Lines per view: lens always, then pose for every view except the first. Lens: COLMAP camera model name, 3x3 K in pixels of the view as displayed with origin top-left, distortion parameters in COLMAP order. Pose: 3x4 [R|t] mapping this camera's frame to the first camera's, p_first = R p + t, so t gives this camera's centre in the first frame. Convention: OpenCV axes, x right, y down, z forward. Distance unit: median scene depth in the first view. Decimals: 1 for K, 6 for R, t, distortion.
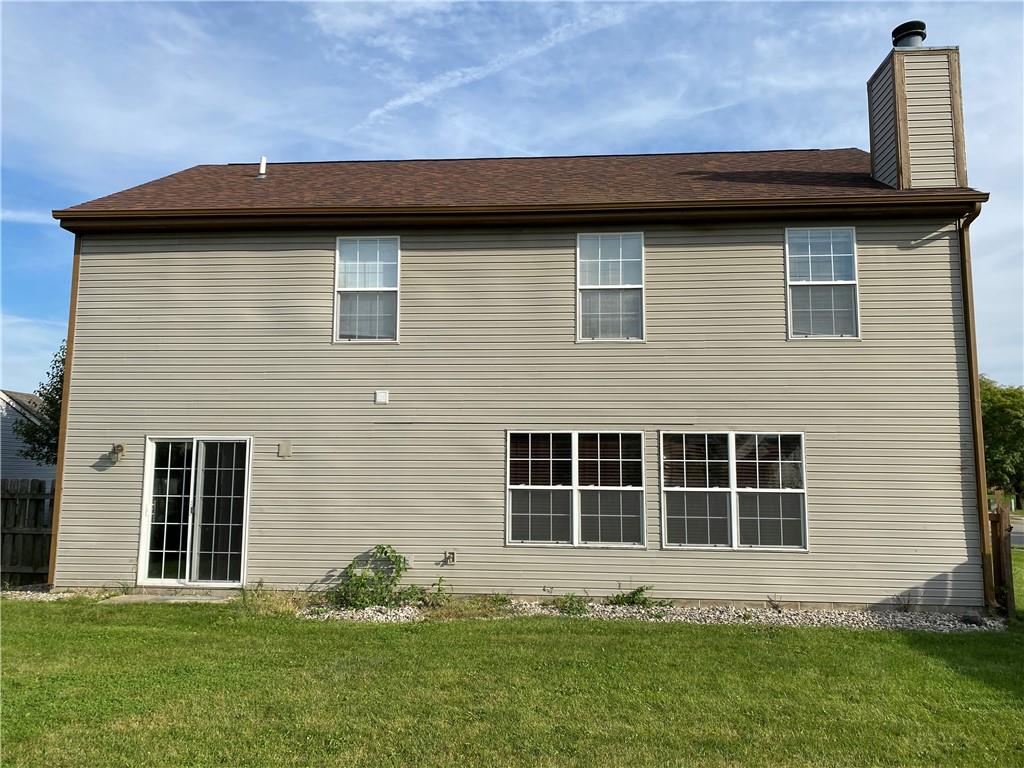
lens RADIAL K [[780.1, 0, 495.9], [0, 780.1, 377.5], [0, 0, 1]] dist [0.035707, -0.037839]
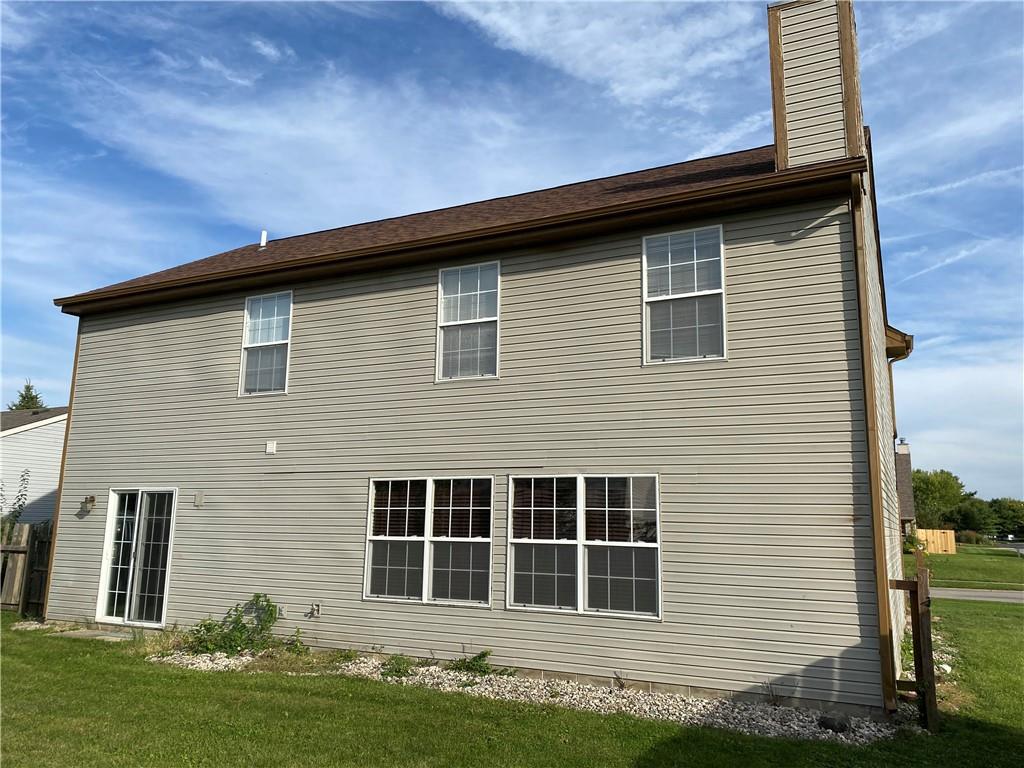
lens RADIAL K [[780.1, 0, 518.4], [0, 780.1, 382.2], [0, 0, 1]] dist [0.035707, -0.037839]
pose [[0.929559, -0.059196, -0.363891, 0.538366], [0.035126, 0.996756, -0.072418, 0.025865], [0.366997, 0.054535, 0.928622, 0.158959]]
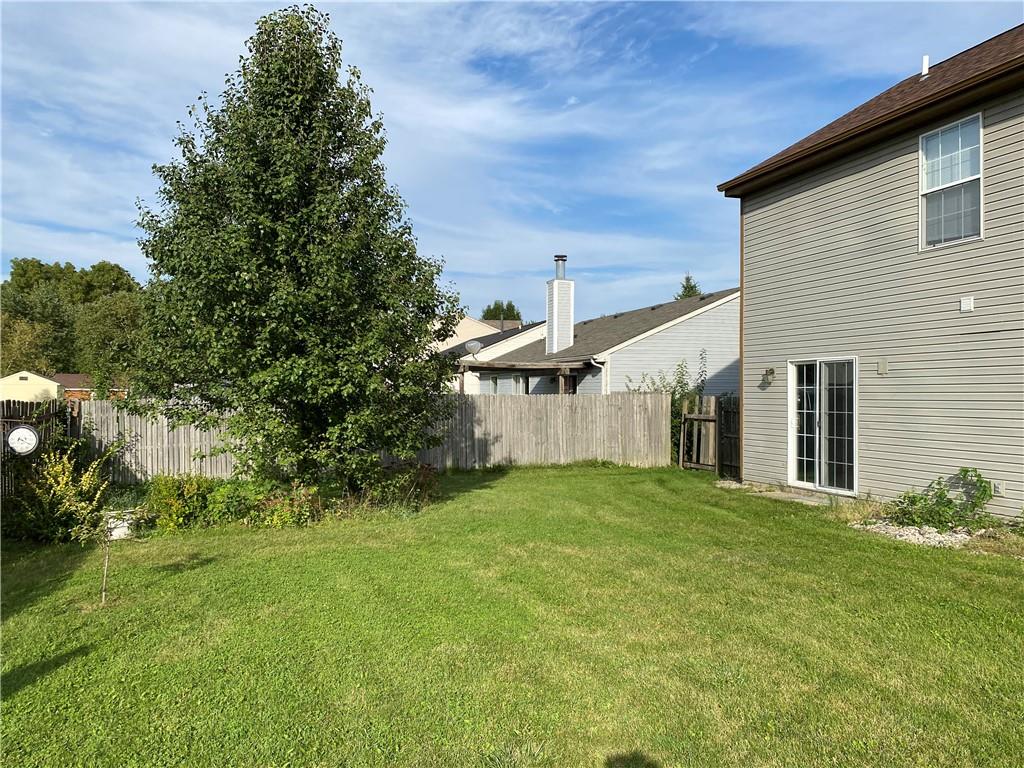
lens RADIAL K [[780.1, 0, 506.2], [0, 780.1, 396.3], [0, 0, 1]] dist [0.035707, -0.037839]
pose [[0.400316, -0.005744, -0.916359, 0.464643], [0.114308, 0.992483, 0.043715, 0.030156], [0.909220, -0.122247, 0.397964, 0.155370]]
